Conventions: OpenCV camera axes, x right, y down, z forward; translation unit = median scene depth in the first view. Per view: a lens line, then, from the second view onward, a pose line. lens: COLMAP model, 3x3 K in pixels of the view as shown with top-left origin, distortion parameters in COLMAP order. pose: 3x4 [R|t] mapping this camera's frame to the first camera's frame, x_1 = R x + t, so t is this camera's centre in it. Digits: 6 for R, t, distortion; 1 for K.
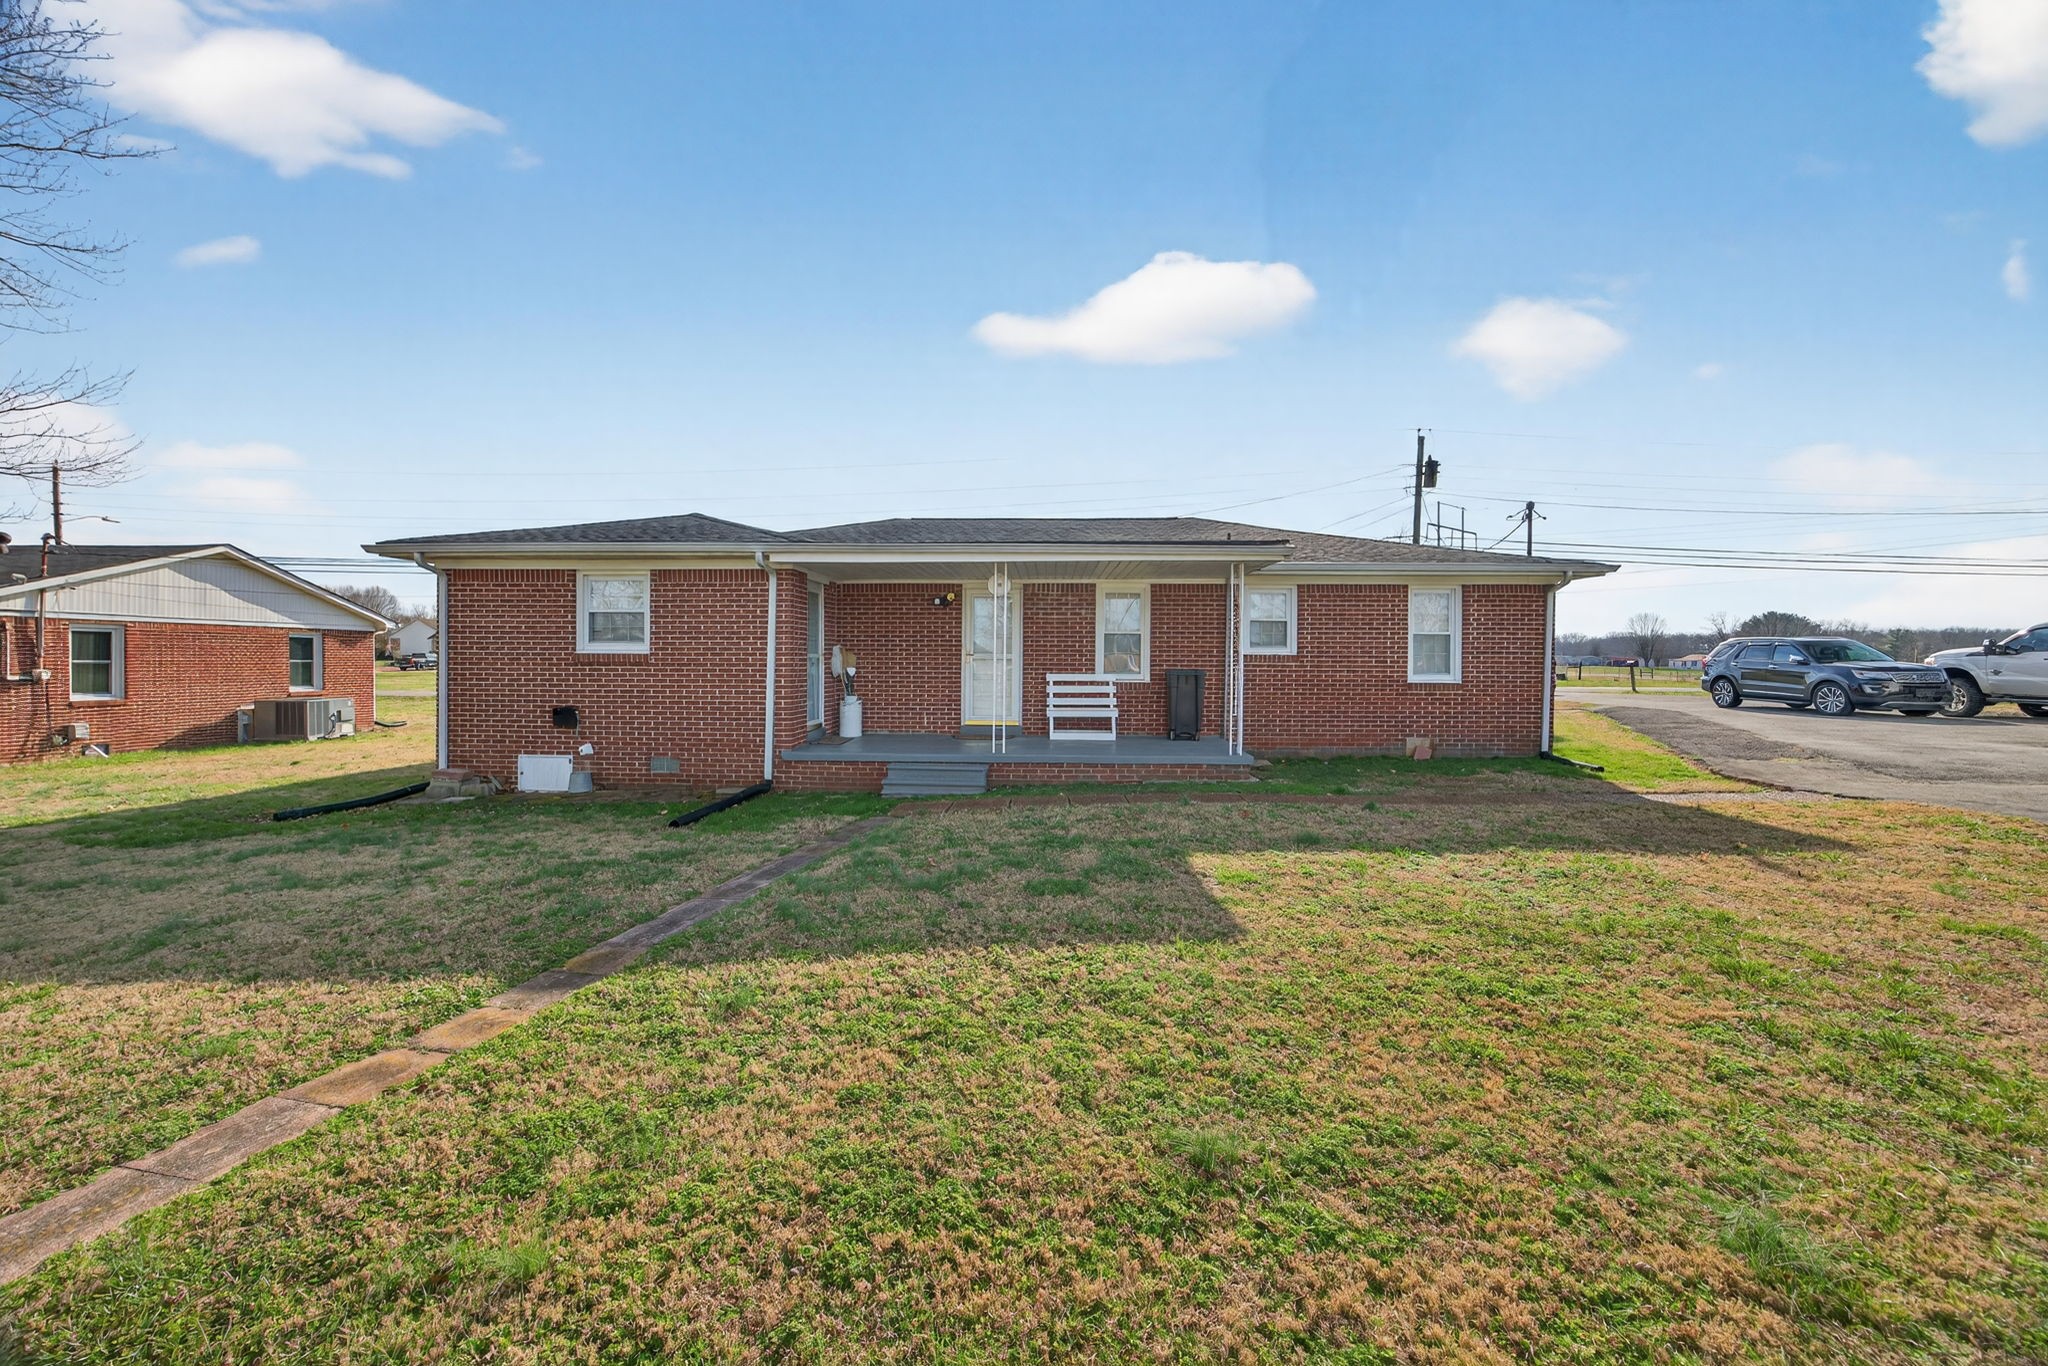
lens RADIAL K [[805.4, 0, 1037.7], [0, 805.4, 664.2], [0, 0, 1]] dist [-0.023047, 0.010749]
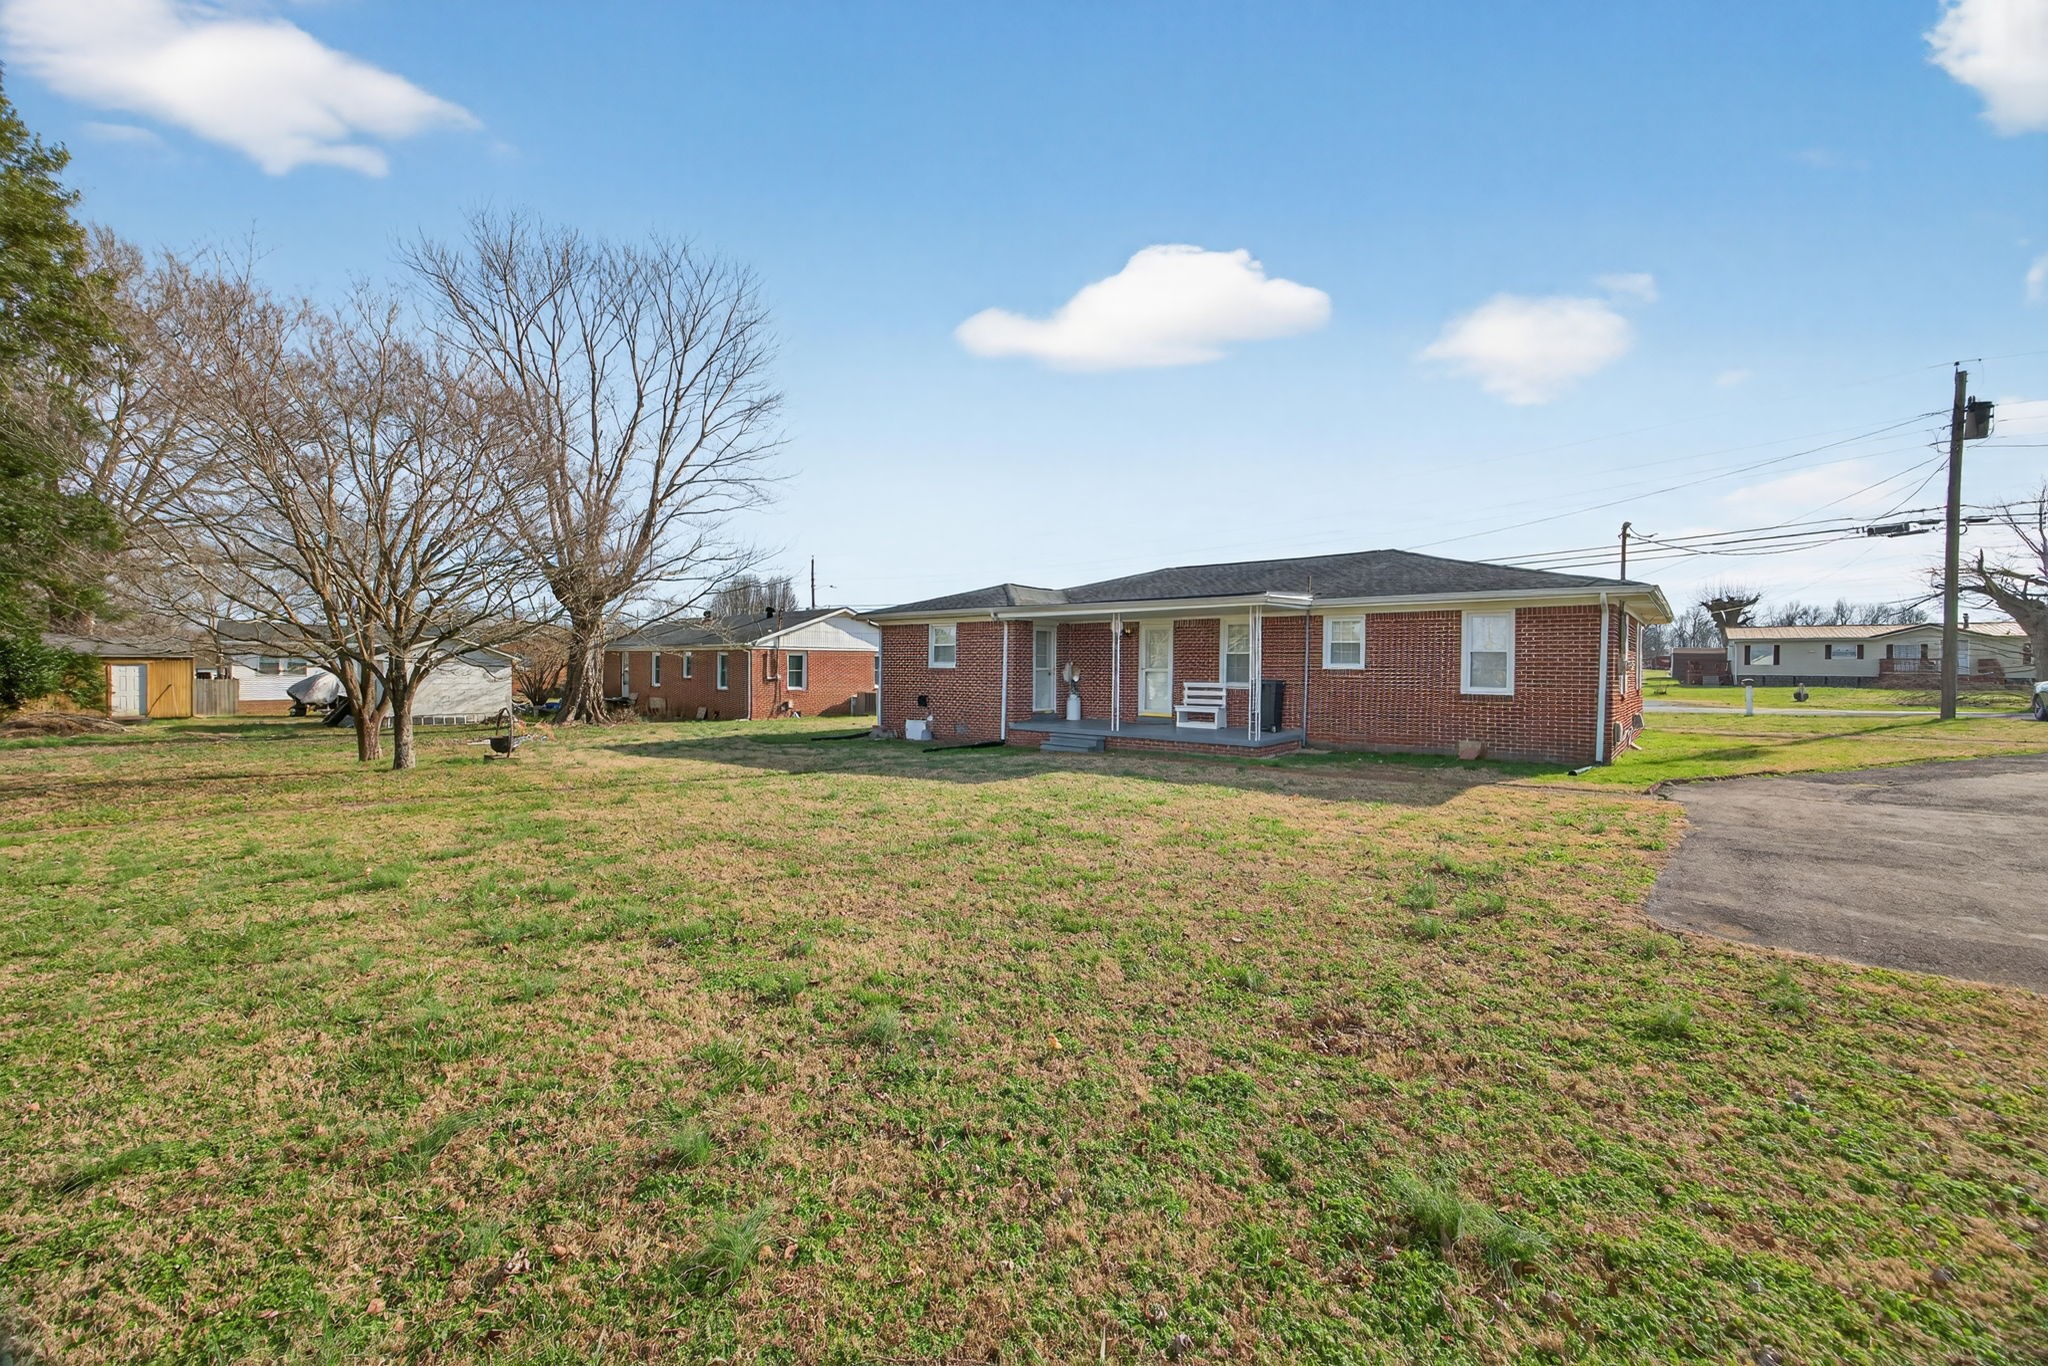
lens RADIAL K [[805.4, 0, 1037.7], [0, 805.4, 664.2], [0, 0, 1]] dist [-0.023047, 0.010749]
pose [[0.799552, -0.001480, -0.600596, 0.675105], [-0.003040, 0.999974, -0.006512, -0.010455], [0.600590, 0.007032, 0.799526, -0.330521]]
